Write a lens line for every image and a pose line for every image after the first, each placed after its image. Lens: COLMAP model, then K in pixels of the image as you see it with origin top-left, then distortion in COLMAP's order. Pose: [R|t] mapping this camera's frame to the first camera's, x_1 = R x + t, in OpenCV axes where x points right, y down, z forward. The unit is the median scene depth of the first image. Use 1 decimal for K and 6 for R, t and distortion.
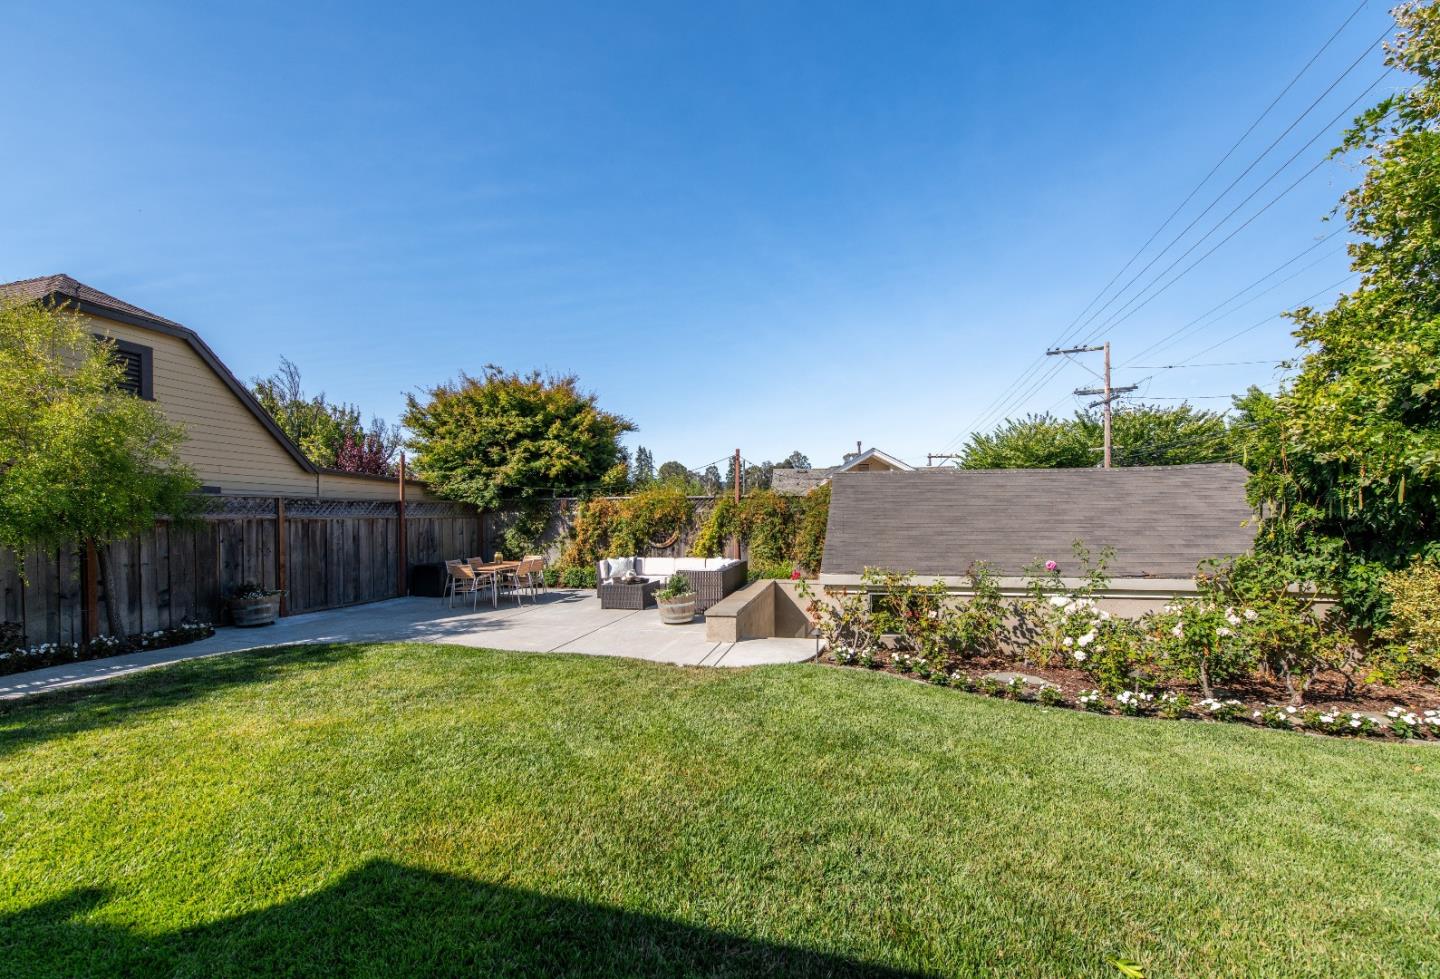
lens RADIAL K [[587.2, 0, 732.8], [0, 587.2, 519.3], [0, 0, 1]] dist [0.003368, -0.000010]
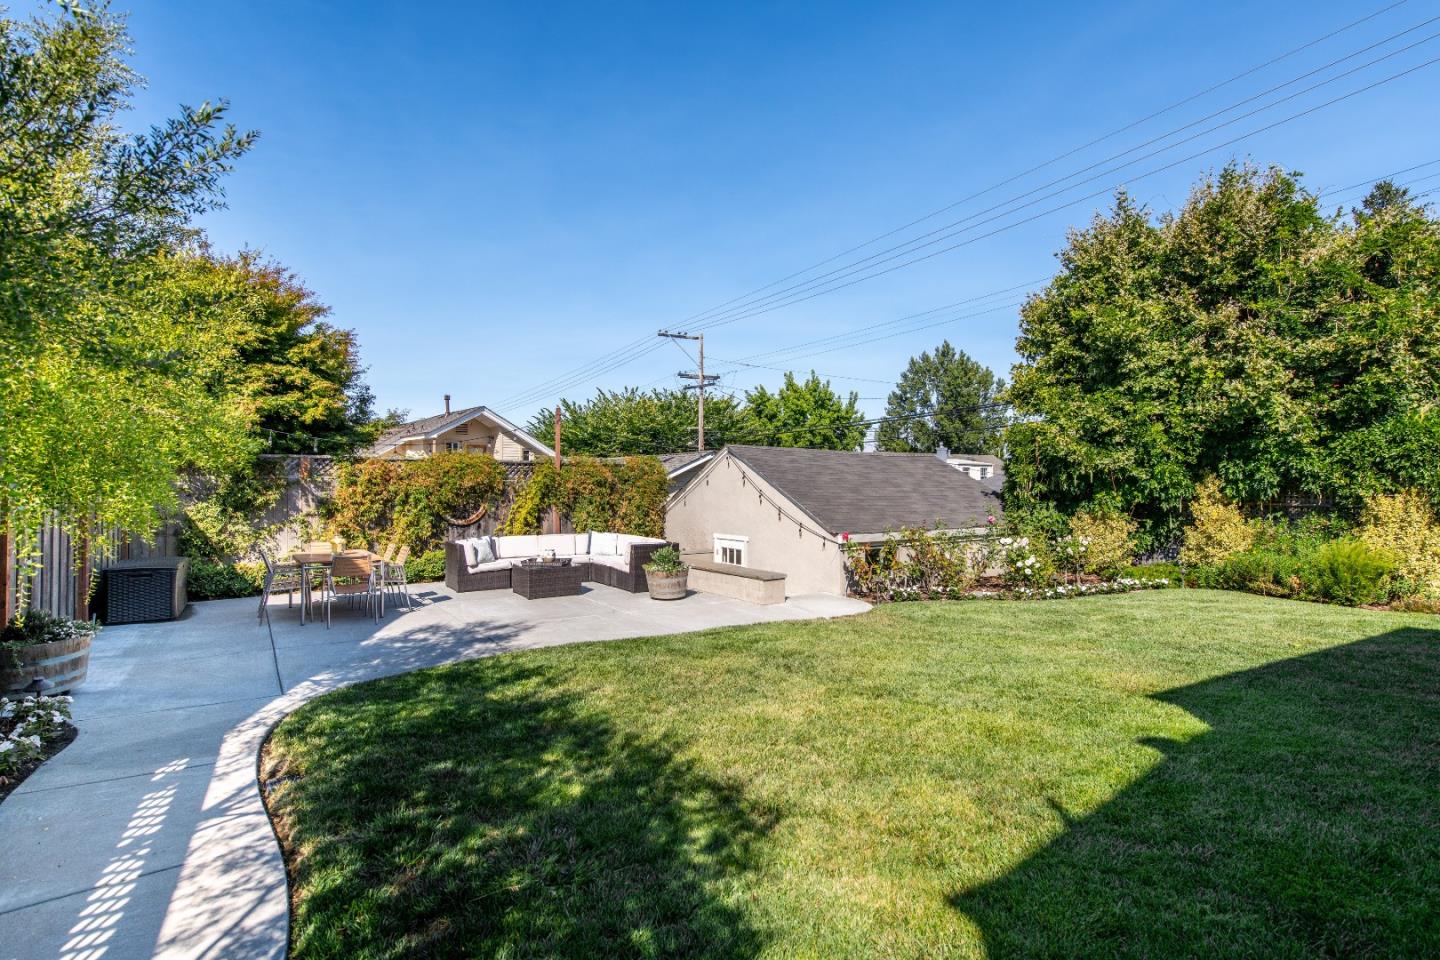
lens RADIAL K [[704.5, 0, 733.7], [0, 704.5, 477.8], [0, 0, 1]] dist [0.004654, -0.001951]
pose [[0.665862, 0.018560, 0.745844, -0.568896], [-0.003838, 0.999763, -0.021452, 0.004372], [-0.746065, 0.011421, 0.665775, 0.108776]]
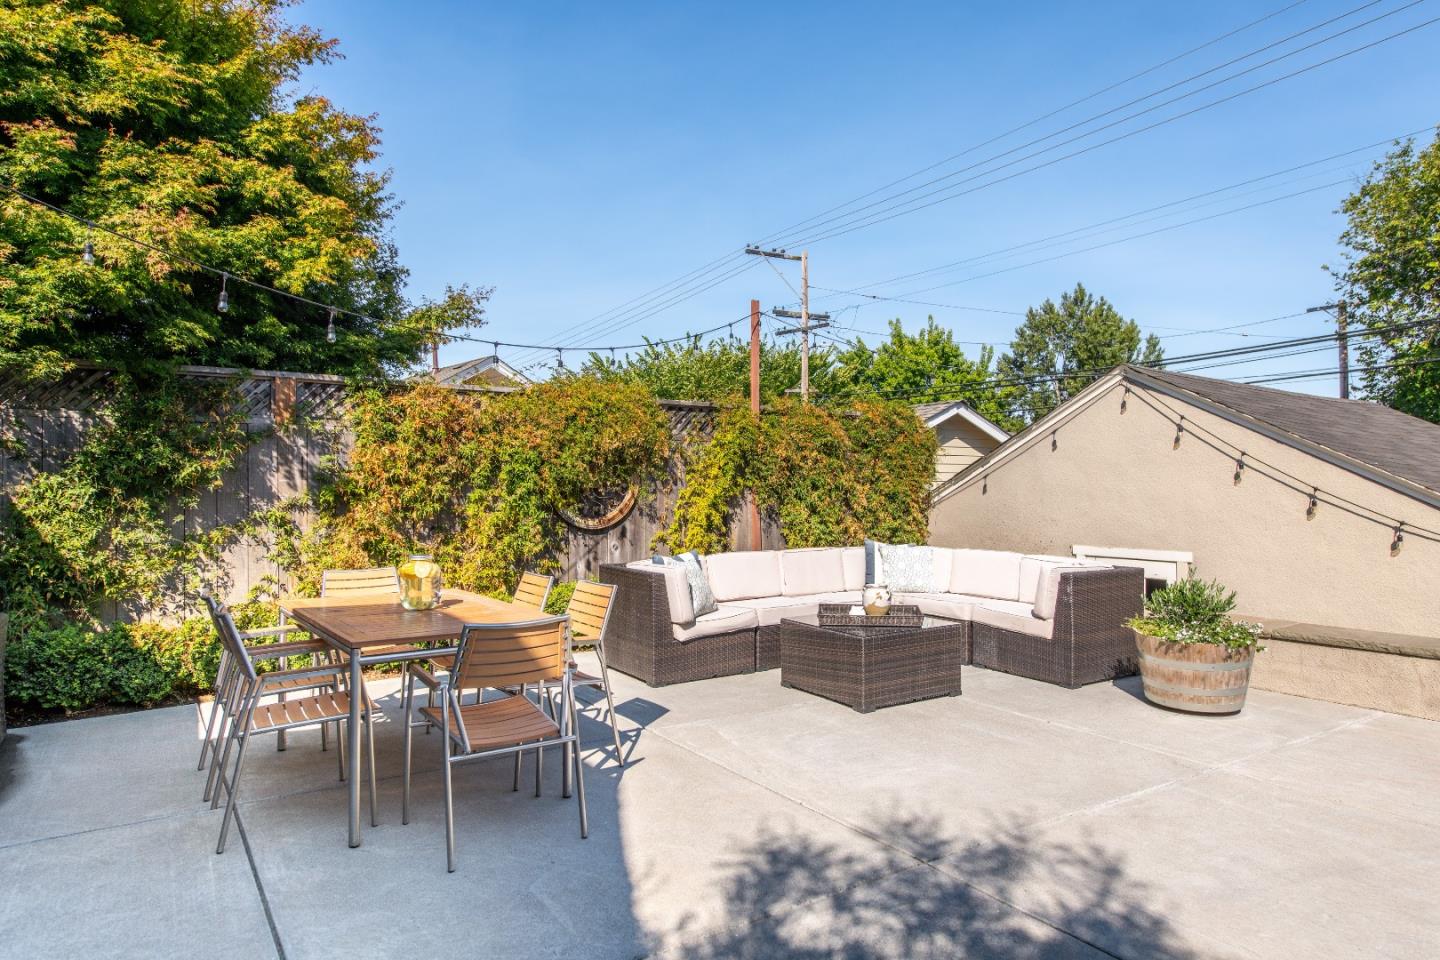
lens RADIAL K [[877.4, 0, 724.7], [0, 877.4, 481.4], [0, 0, 1]] dist [0.019089, -0.005594]
pose [[0.679048, 0.011911, 0.733997, -0.469731], [0.000197, 0.999865, -0.016407, 0.025791], [-0.734094, 0.011286, 0.678954, 0.545236]]
